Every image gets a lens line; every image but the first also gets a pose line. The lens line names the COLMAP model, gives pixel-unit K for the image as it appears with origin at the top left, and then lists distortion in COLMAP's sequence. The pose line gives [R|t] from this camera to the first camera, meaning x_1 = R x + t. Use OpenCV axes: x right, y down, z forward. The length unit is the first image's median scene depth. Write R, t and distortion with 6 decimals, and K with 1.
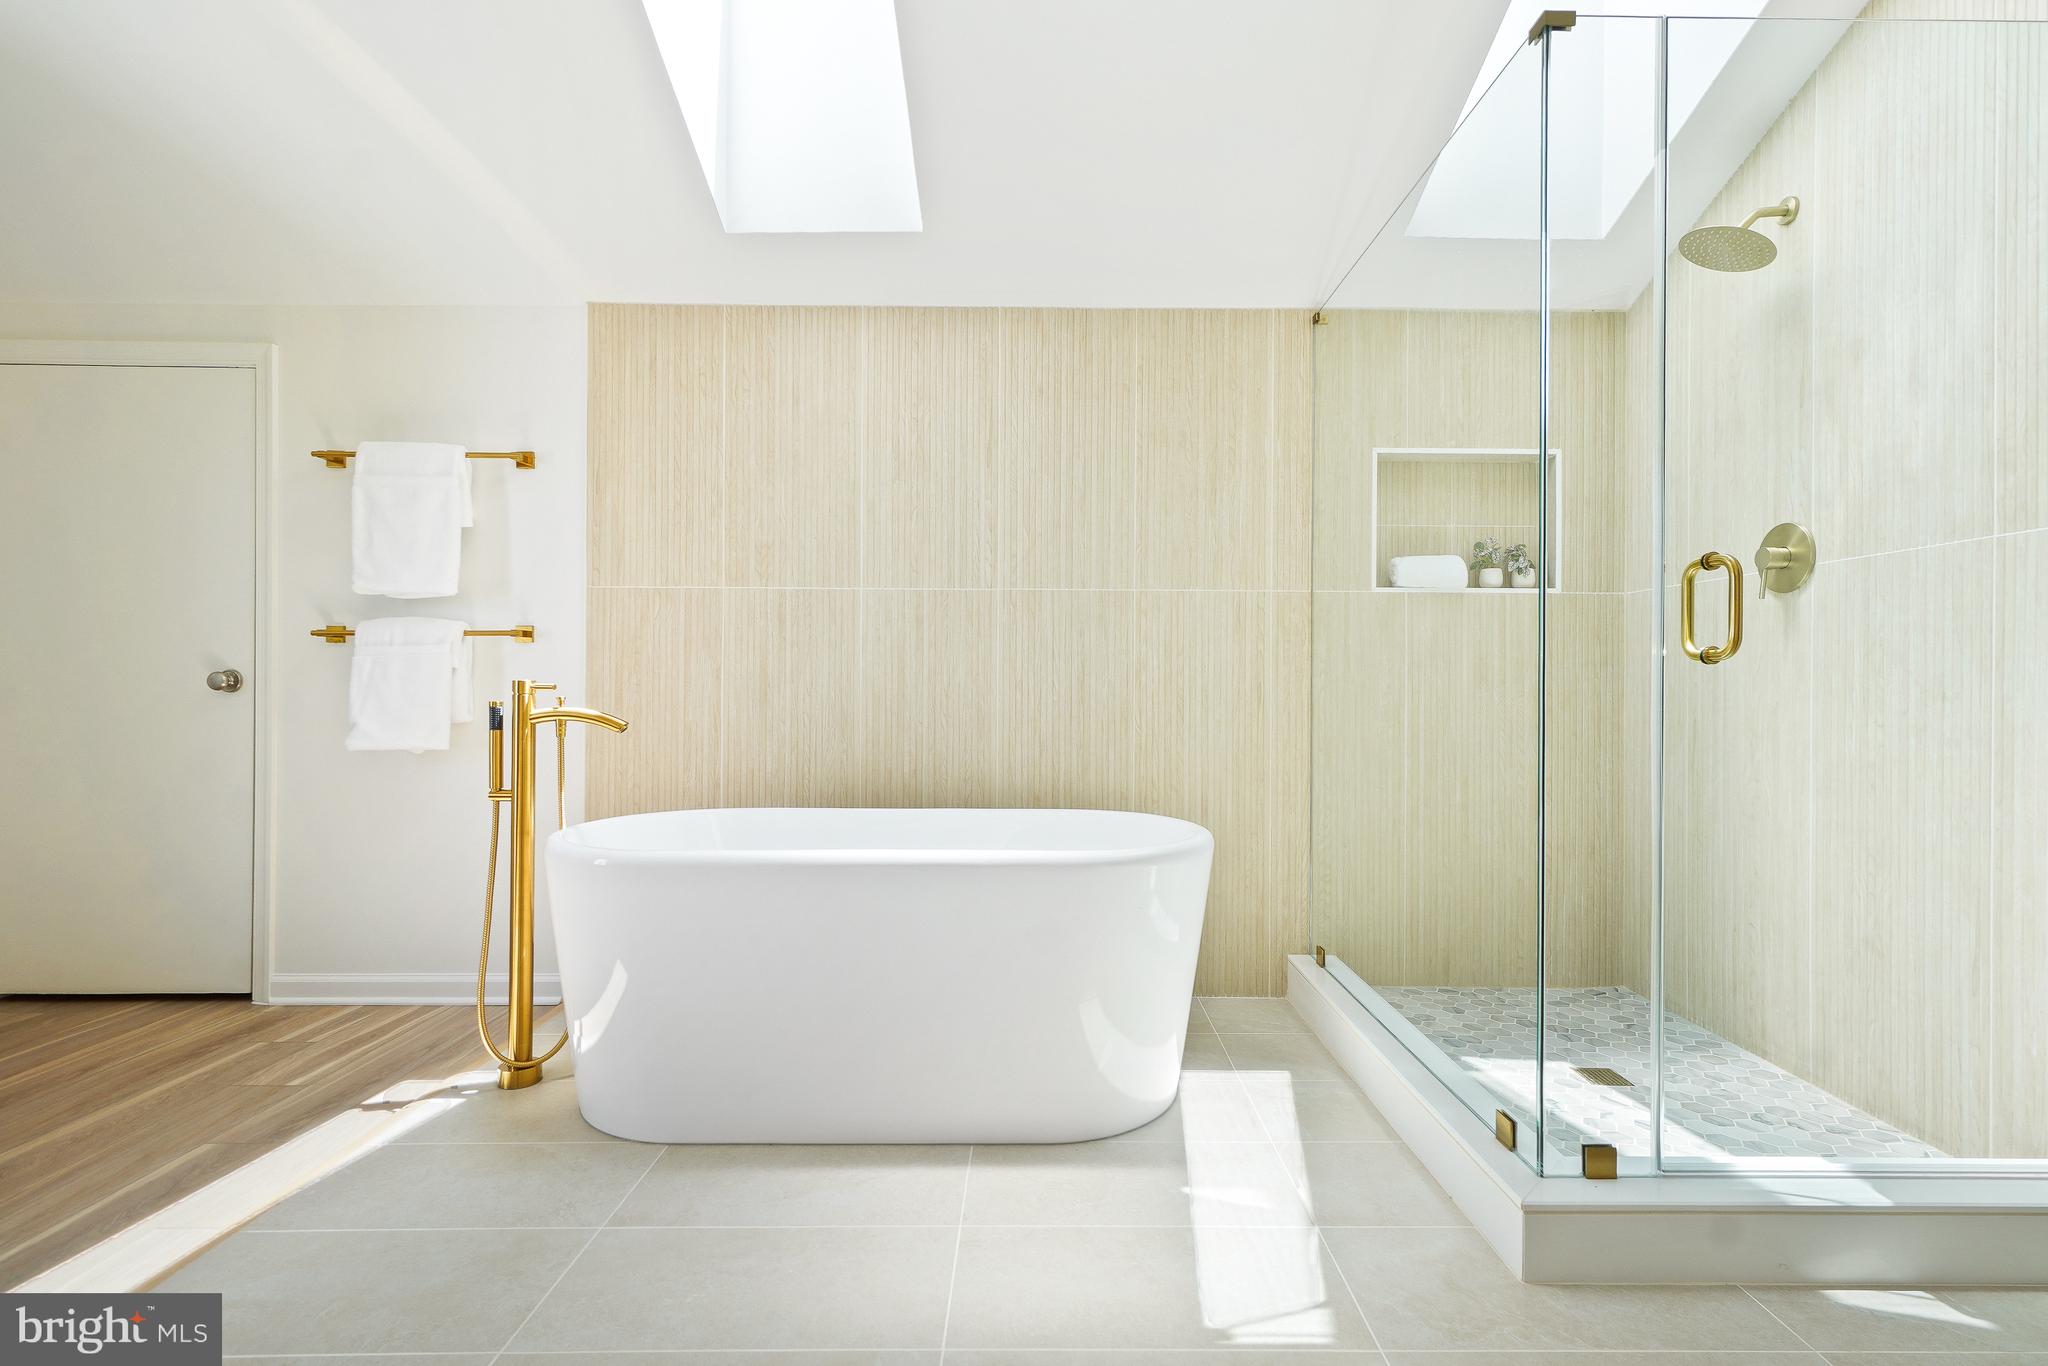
lens RADIAL K [[955.6, 0, 1037.2], [0, 955.6, 675.0], [0, 0, 1]] dist [0.000332, -0.000255]
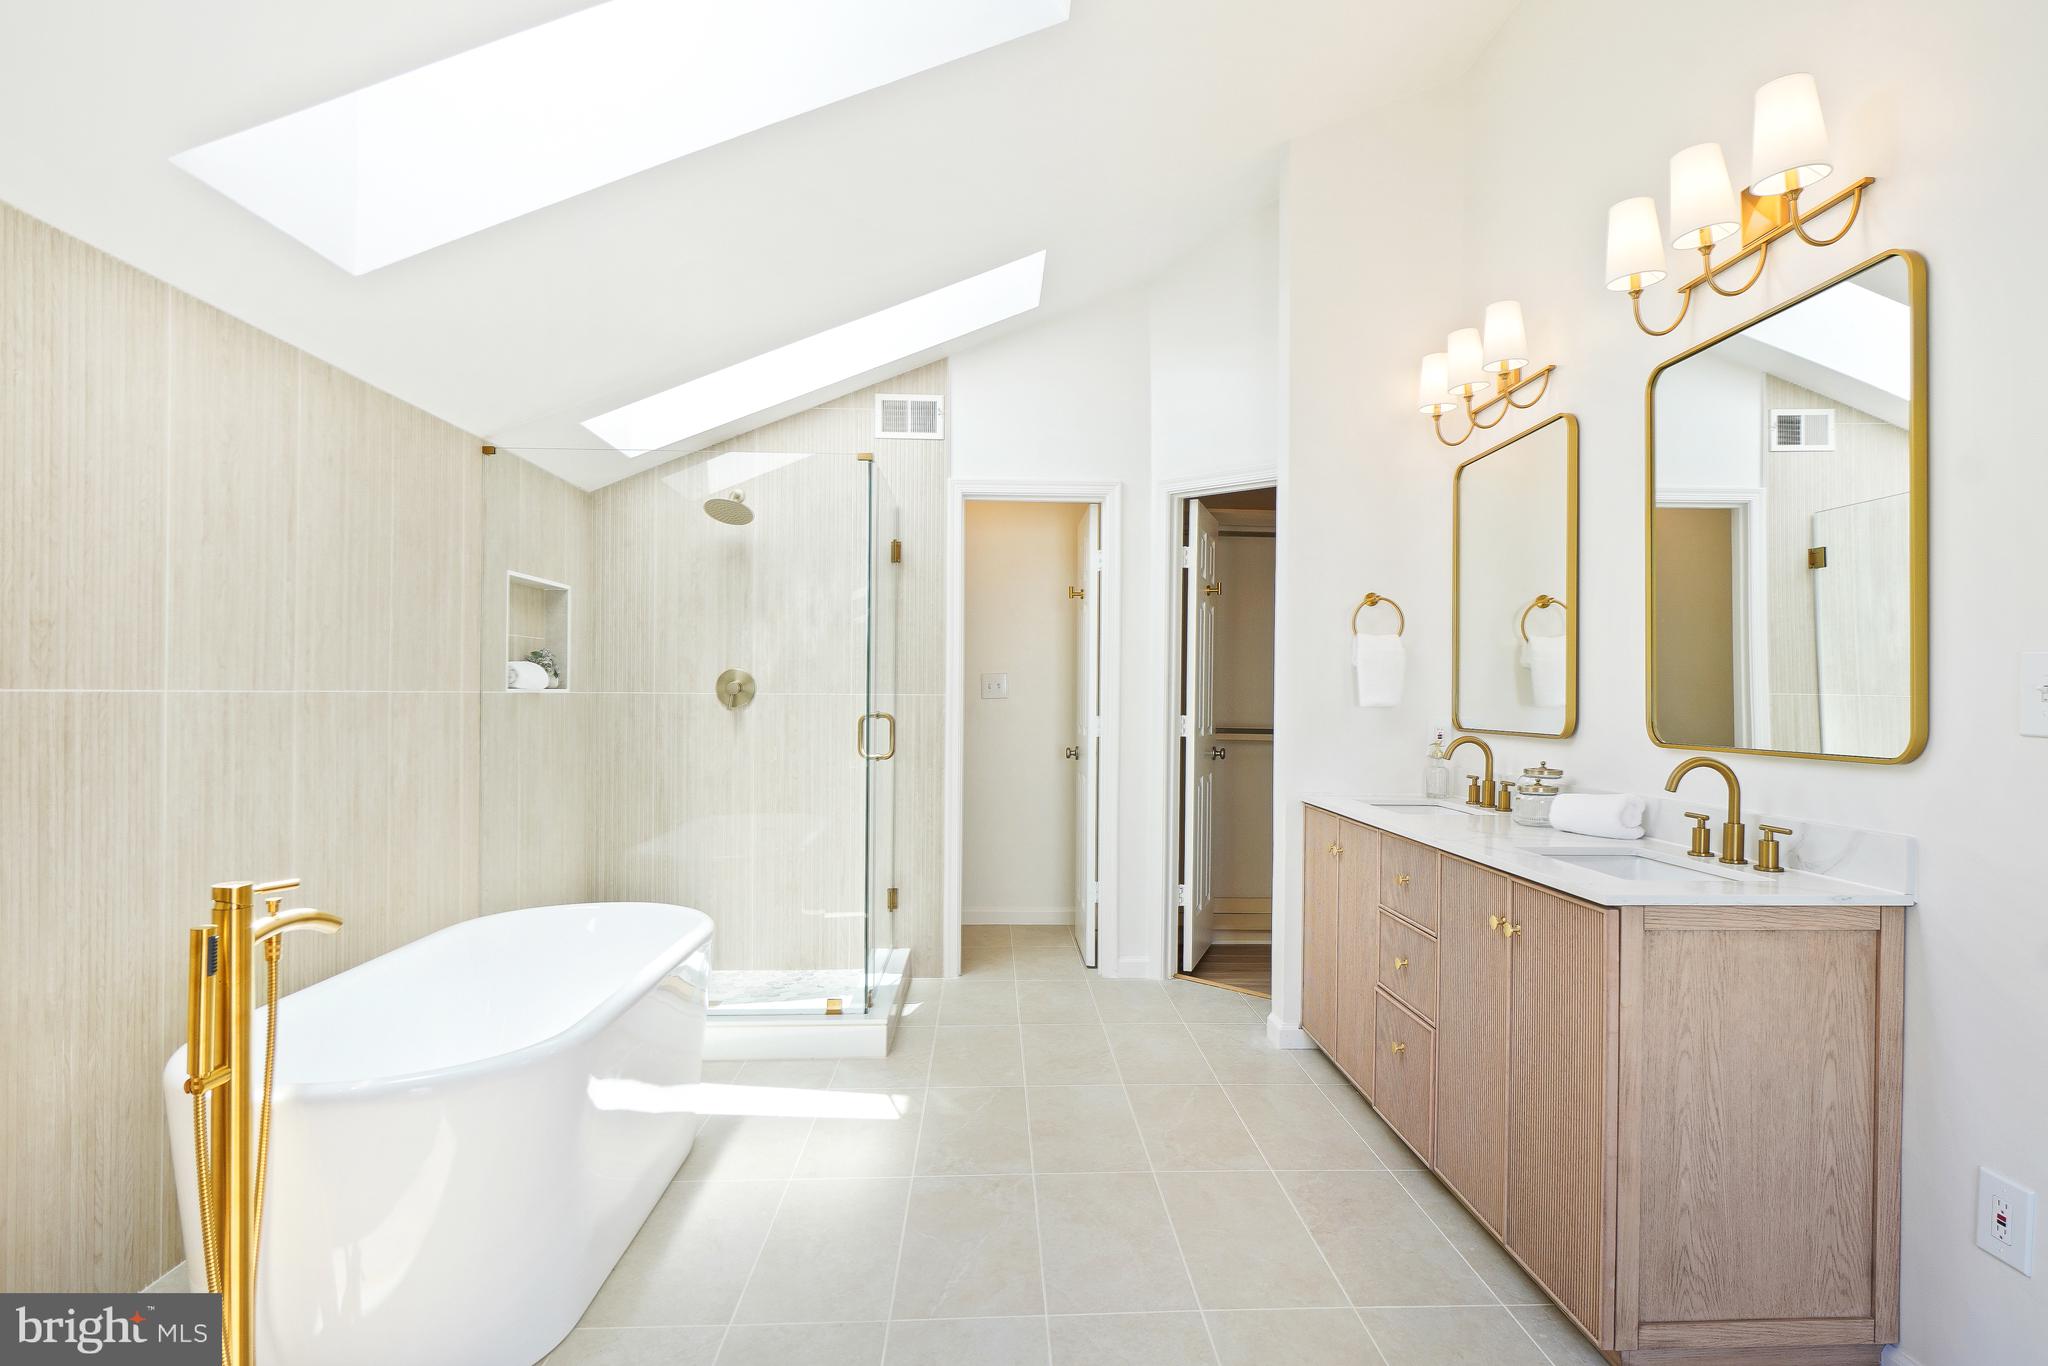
lens RADIAL K [[1016.1, 0, 1035.5], [0, 1016.1, 690.9], [0, 0, 1]] dist [0.003527, 0.000482]
pose [[-0.015535, 0.001402, 0.999878, -0.935023], [-0.015863, 0.999873, -0.001648, -0.099023], [-0.999753, -0.015887, -0.015511, 0.375846]]
